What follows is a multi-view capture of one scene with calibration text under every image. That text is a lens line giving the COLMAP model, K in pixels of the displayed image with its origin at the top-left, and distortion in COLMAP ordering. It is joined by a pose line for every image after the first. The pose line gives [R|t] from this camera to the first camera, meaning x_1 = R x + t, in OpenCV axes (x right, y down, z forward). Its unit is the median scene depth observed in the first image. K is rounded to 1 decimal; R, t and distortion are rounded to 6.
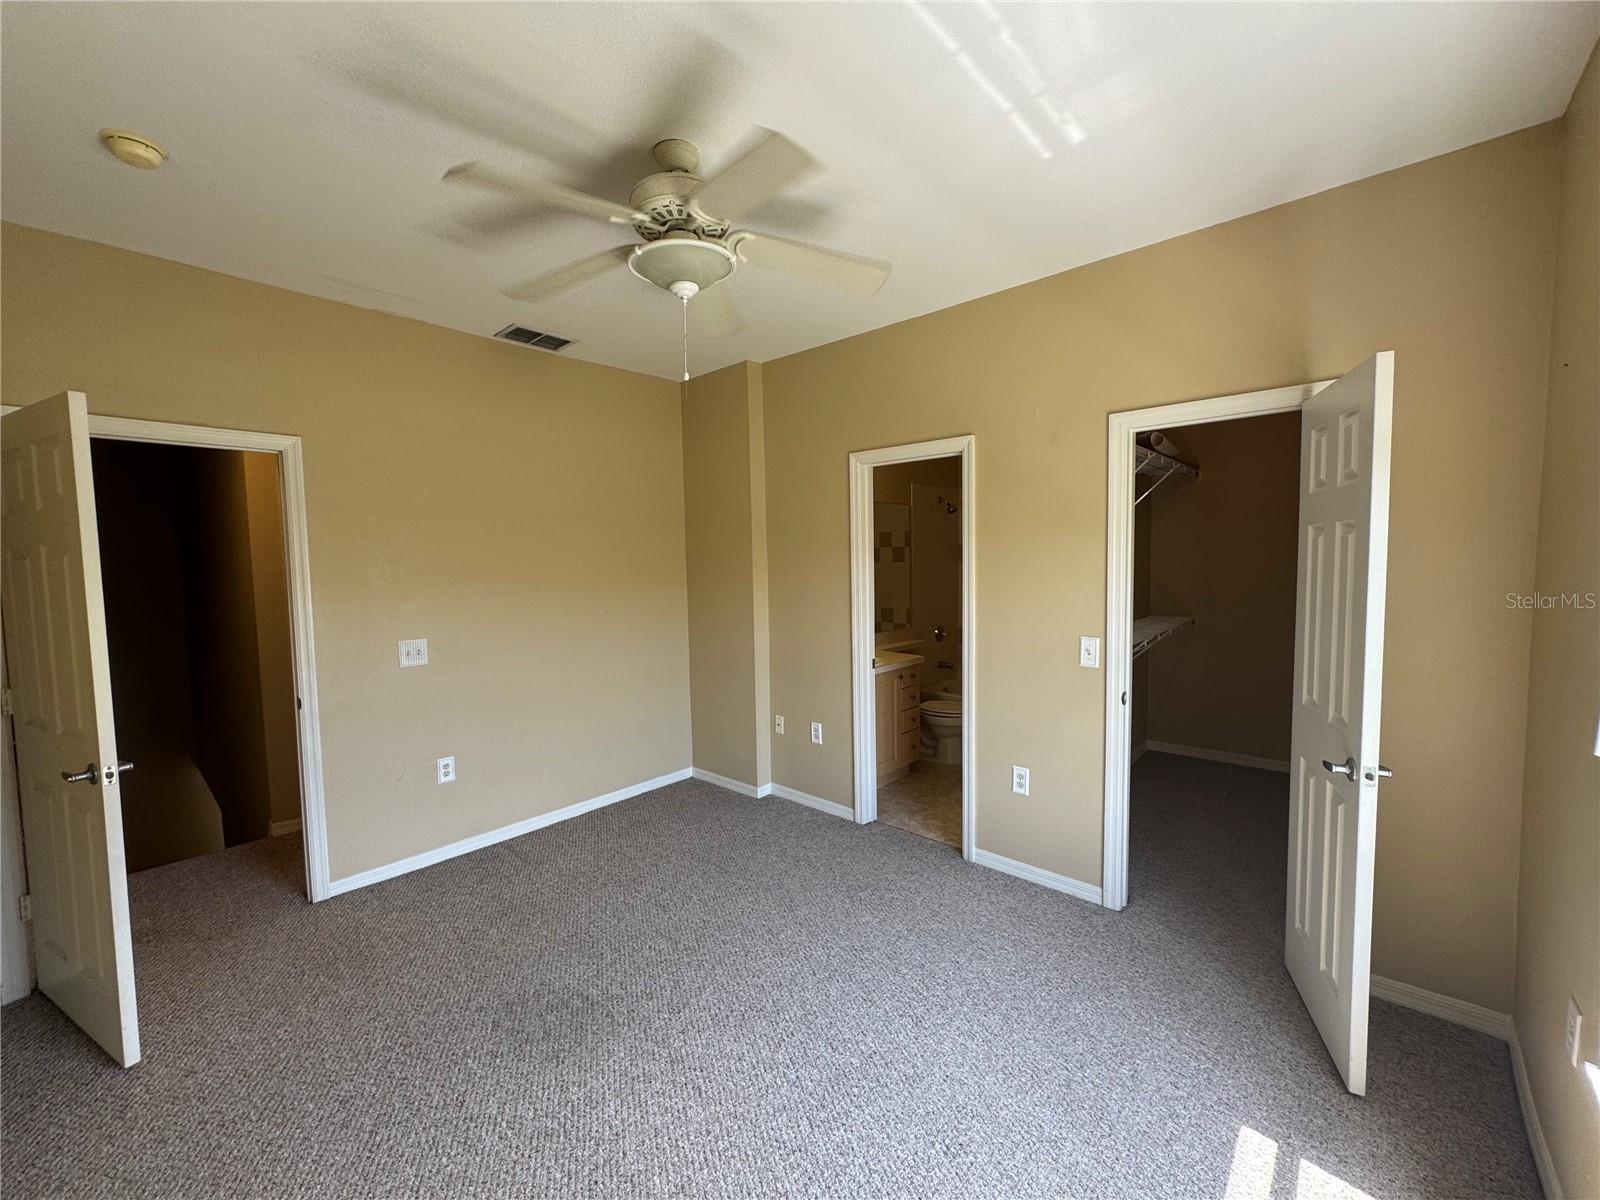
lens RADIAL K [[635.7, 0, 803.3], [0, 635.7, 599.3], [0, 0, 1]] dist [-0.000317, -0.000018]
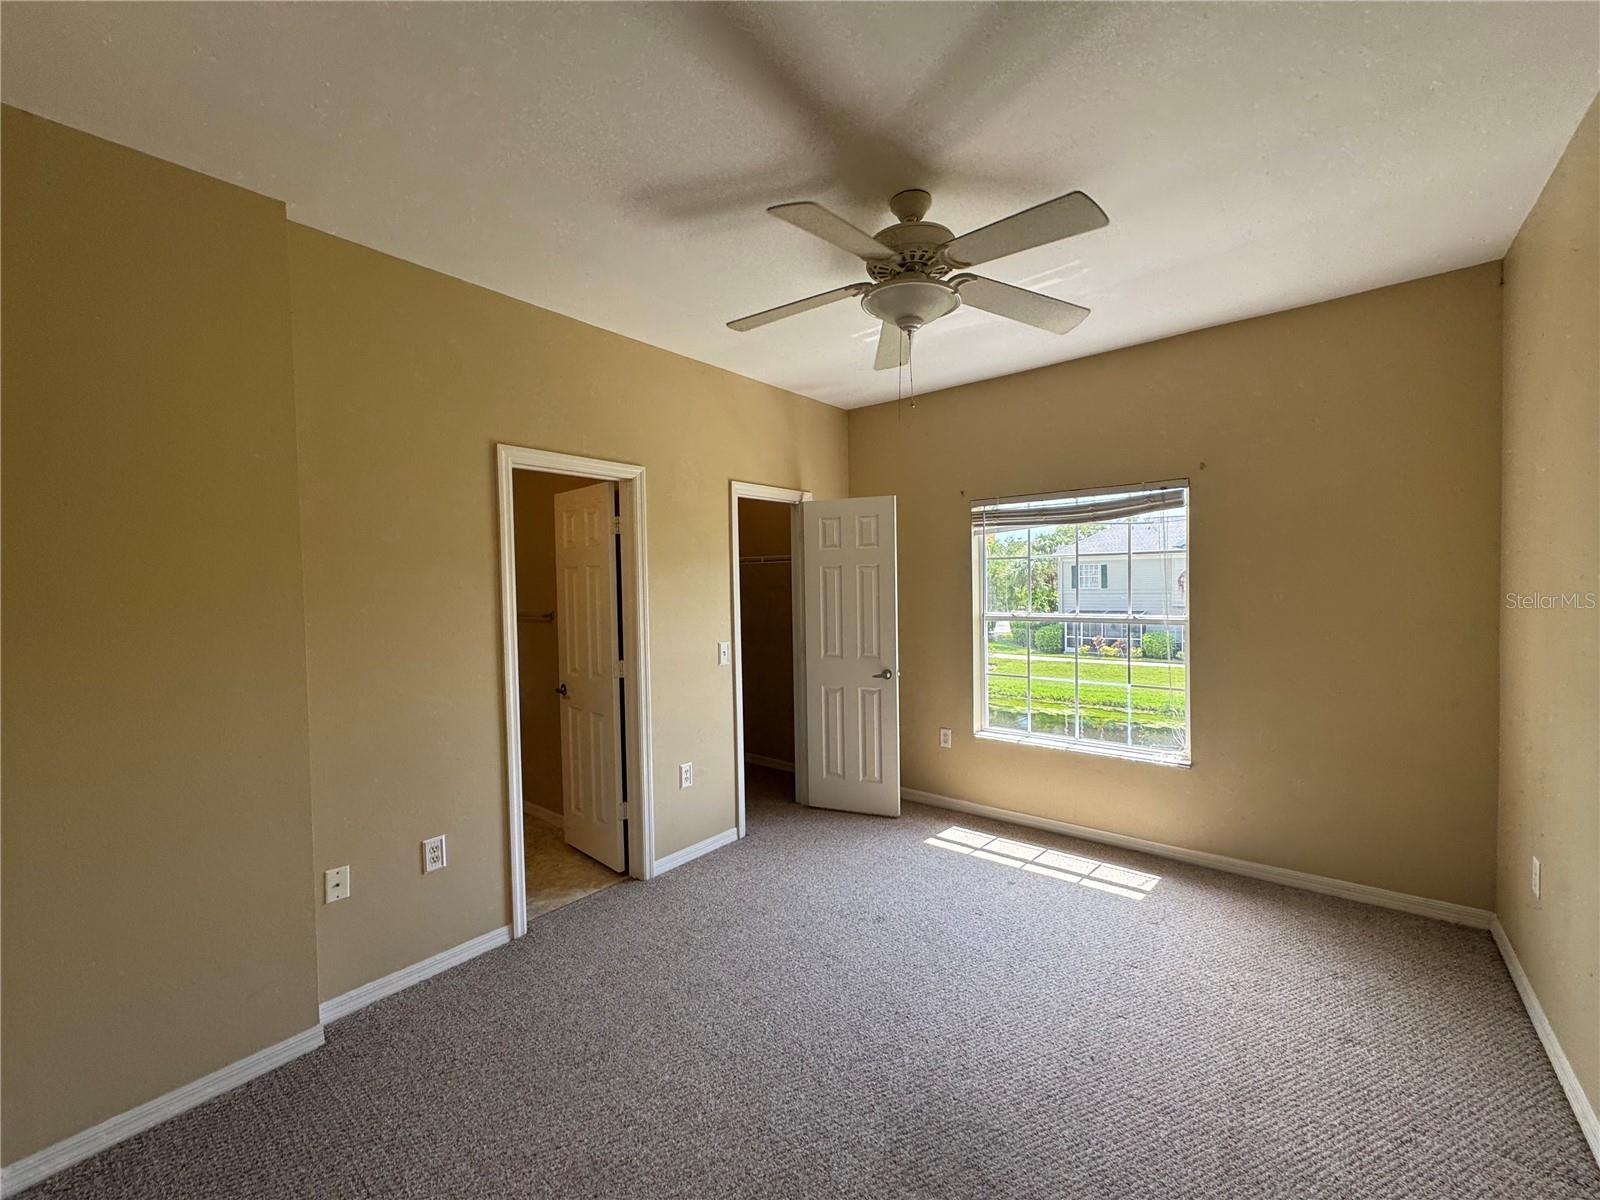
lens RADIAL K [[635.7, 0, 803.3], [0, 635.7, 599.3], [0, 0, 1]] dist [-0.000317, -0.000018]
pose [[-0.045862, -0.005755, 0.998931, -0.768905], [0.086343, 0.996218, 0.009703, -0.024161], [-0.995209, 0.086696, -0.045191, 0.767221]]
